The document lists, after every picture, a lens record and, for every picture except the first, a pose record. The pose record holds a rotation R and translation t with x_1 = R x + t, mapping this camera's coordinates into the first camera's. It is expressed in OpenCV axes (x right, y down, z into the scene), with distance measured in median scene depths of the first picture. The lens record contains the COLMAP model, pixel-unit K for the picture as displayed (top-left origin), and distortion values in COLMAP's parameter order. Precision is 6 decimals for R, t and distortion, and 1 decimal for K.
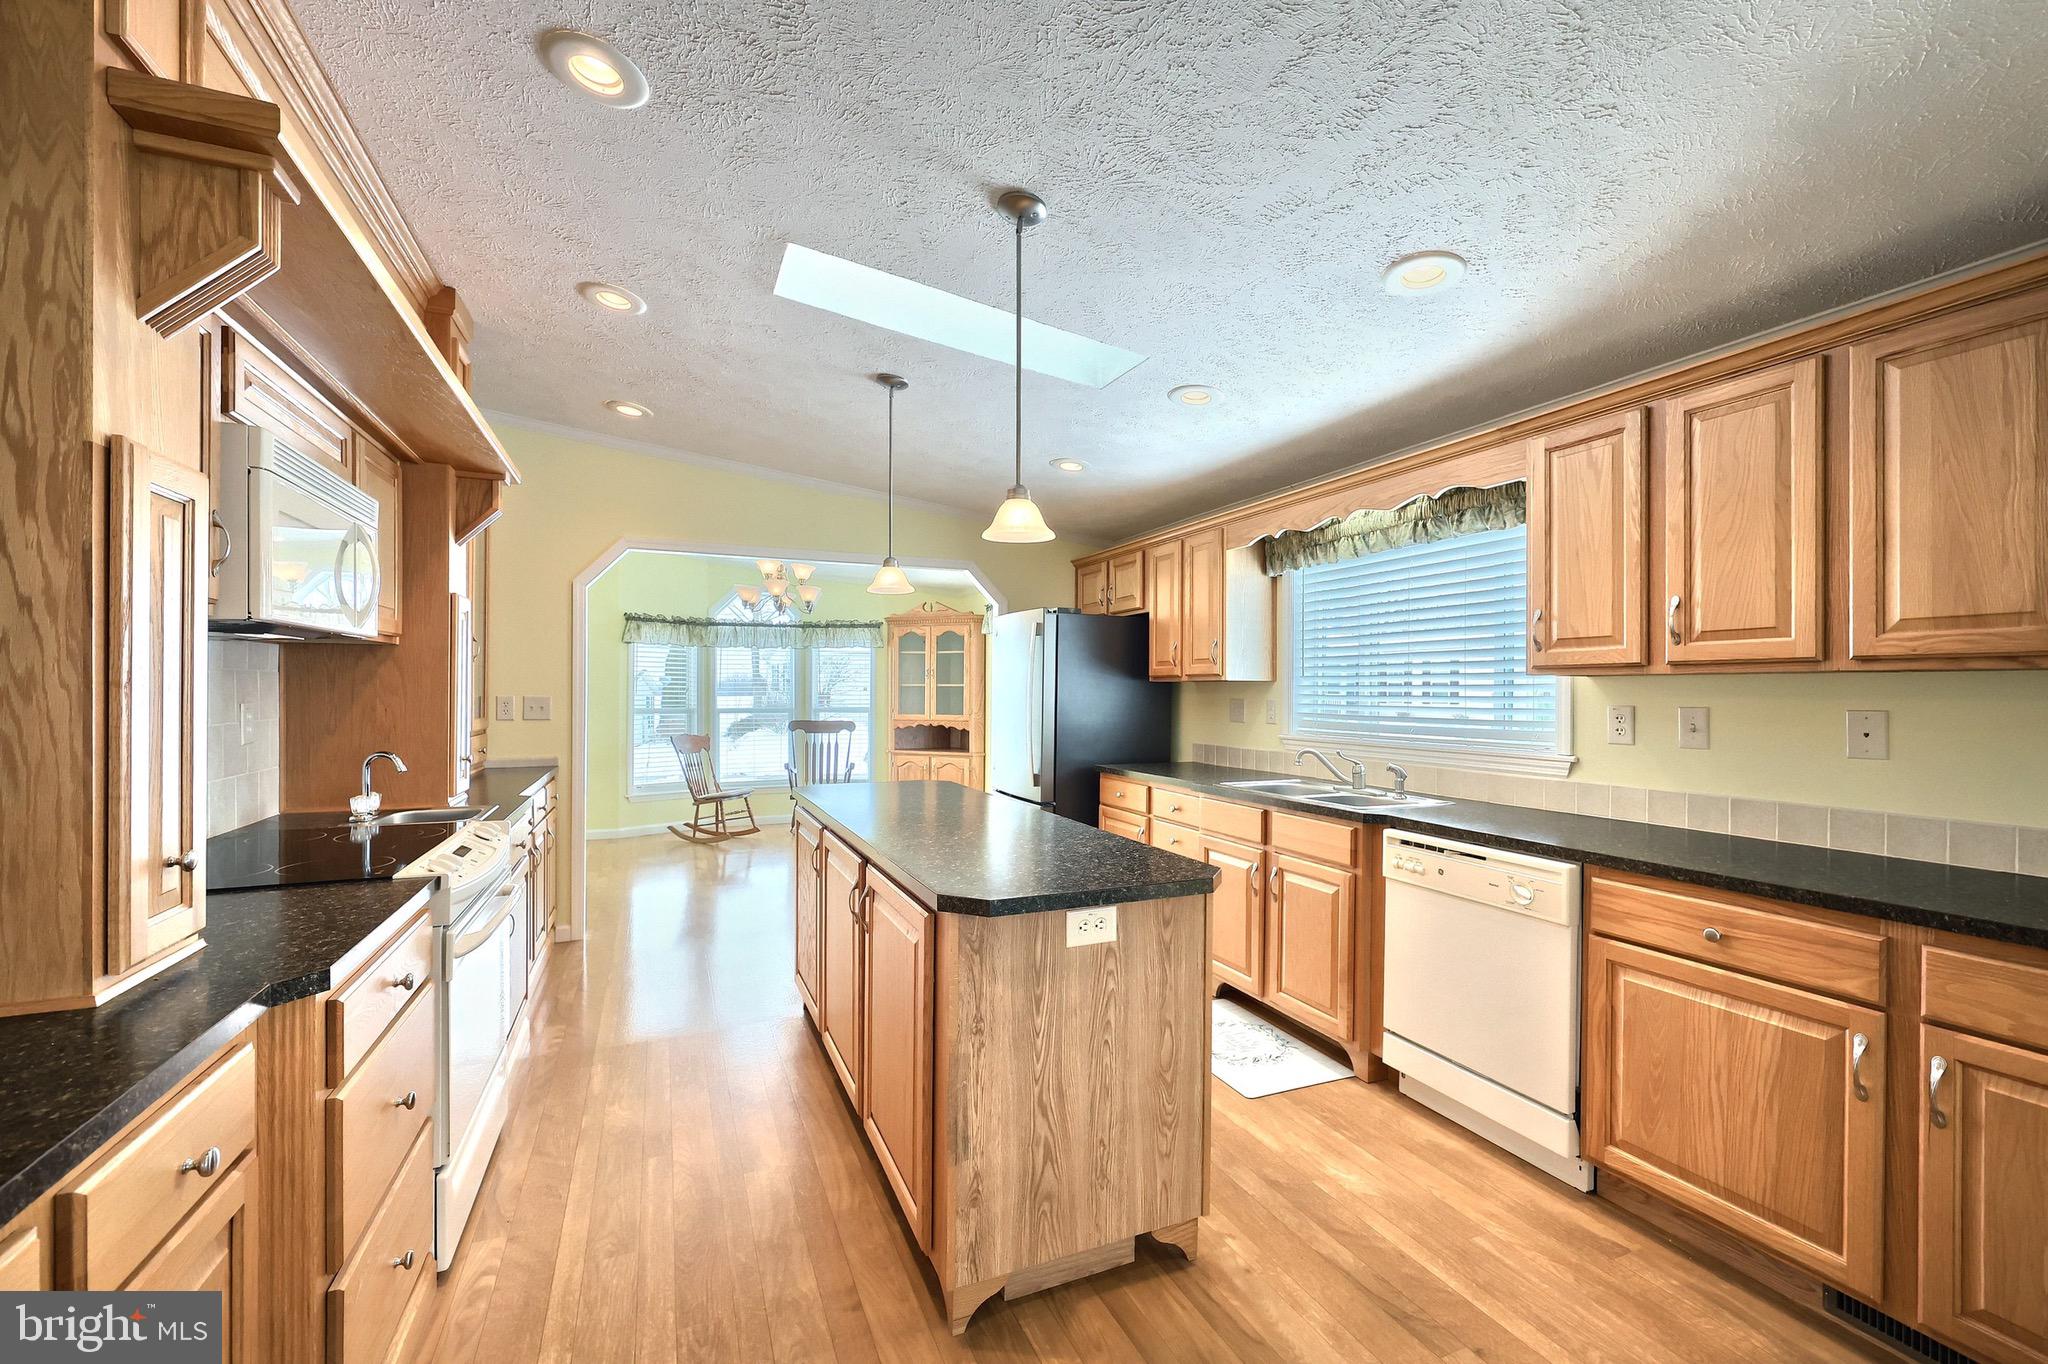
lens RADIAL K [[835.8, 0, 1006.0], [0, 835.8, 692.0], [0, 0, 1]] dist [-0.000941, -0.000226]
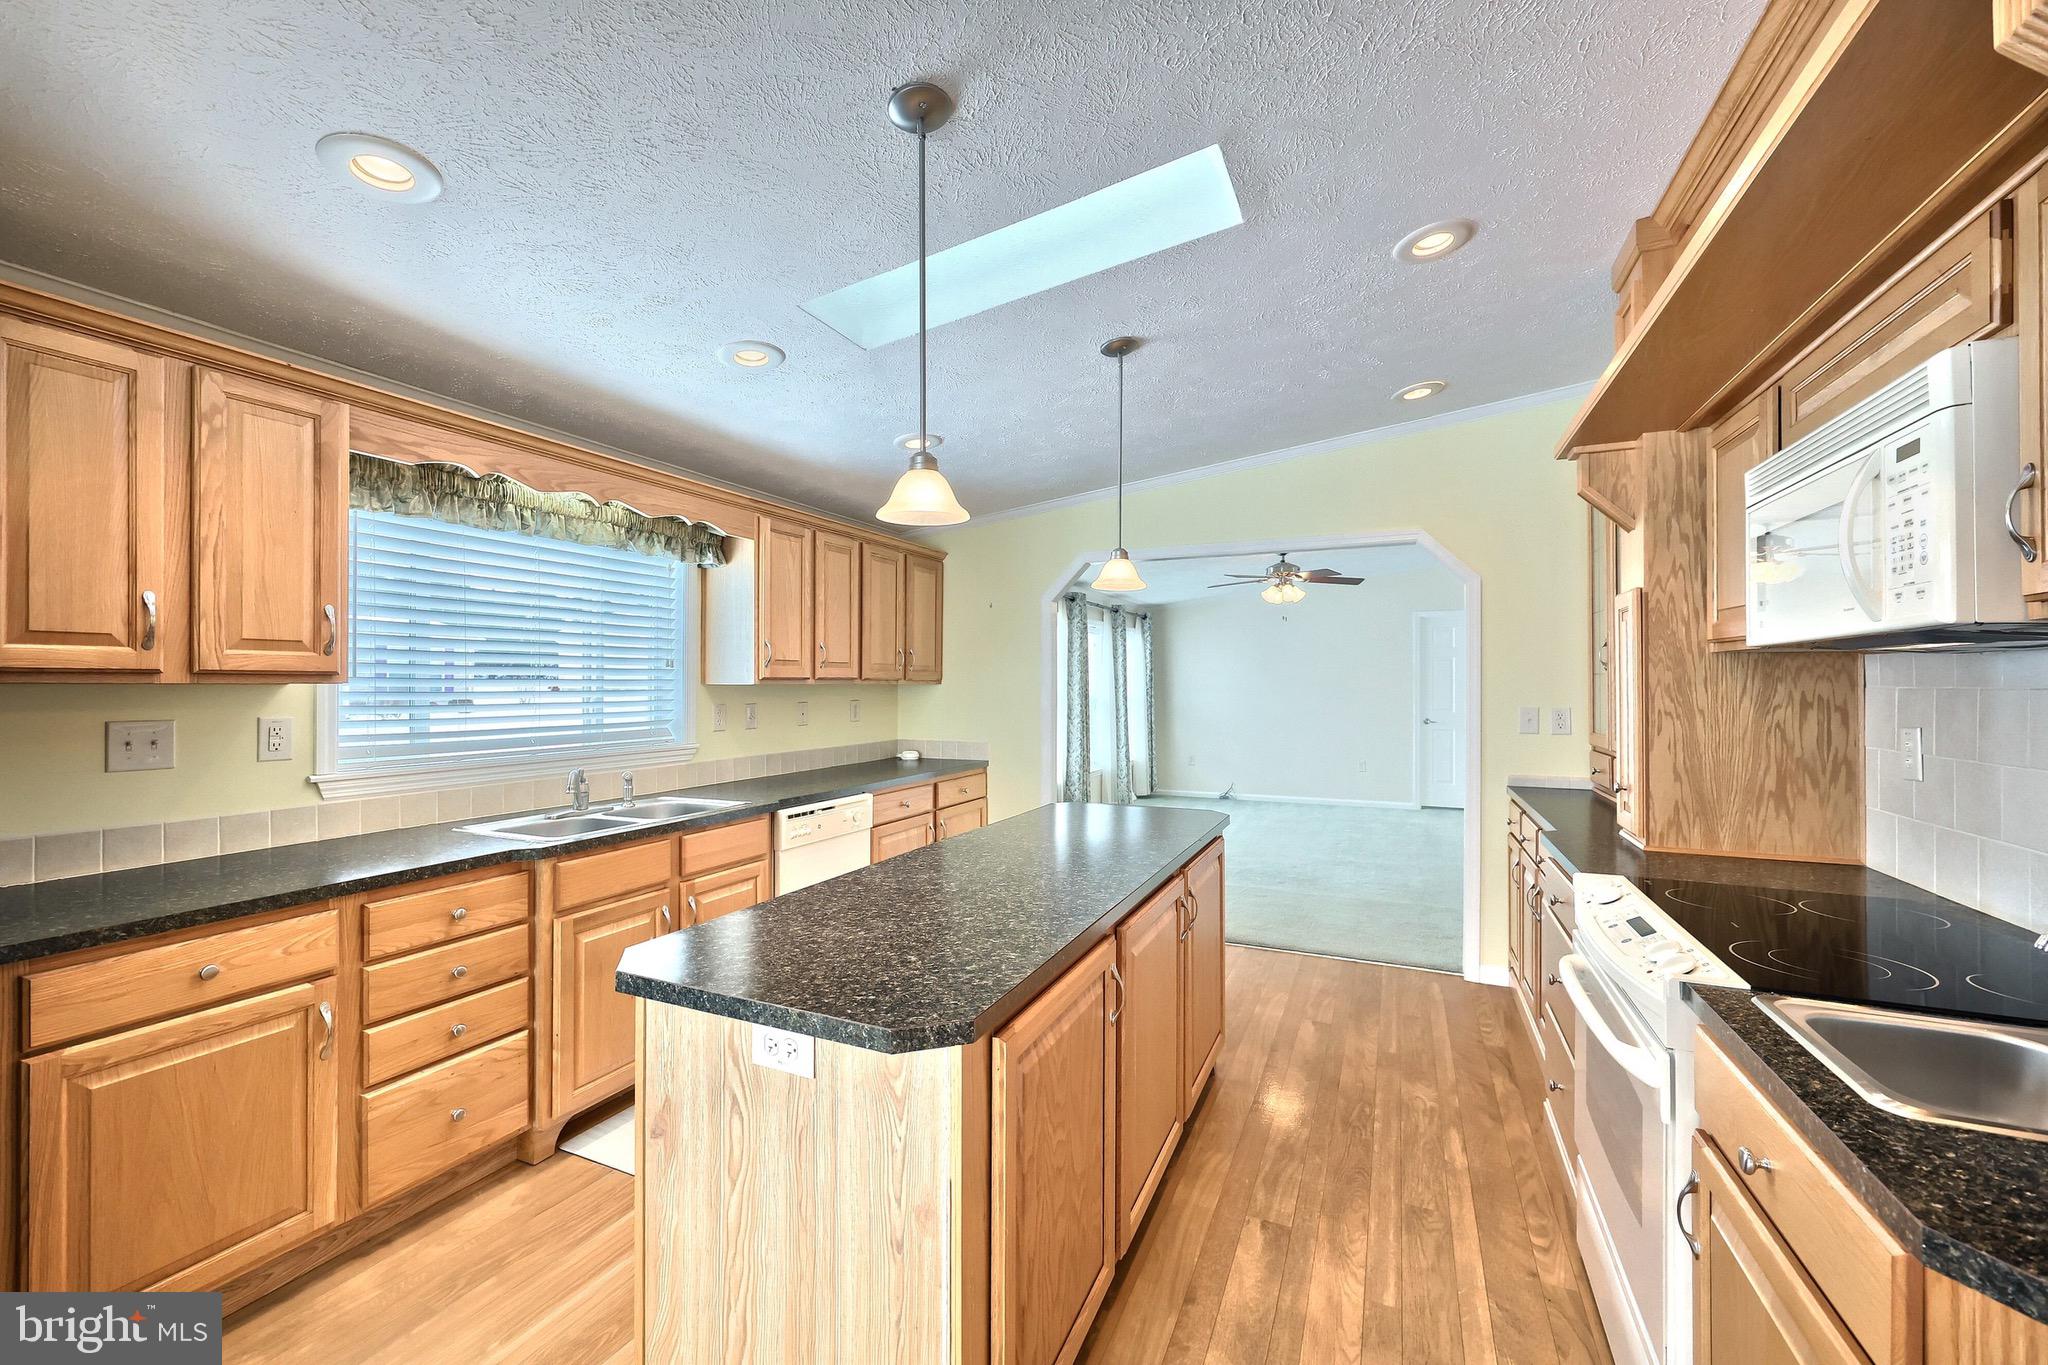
lens RADIAL K [[835.8, 0, 1022.4], [0, 835.8, 674.0], [0, 0, 1]] dist [-0.000941, -0.000226]
pose [[-0.683923, 0.002637, 0.729550, -0.698571], [-0.003989, 0.999965, -0.007355, -0.028038], [-0.729543, -0.007940, -0.683888, 1.646097]]
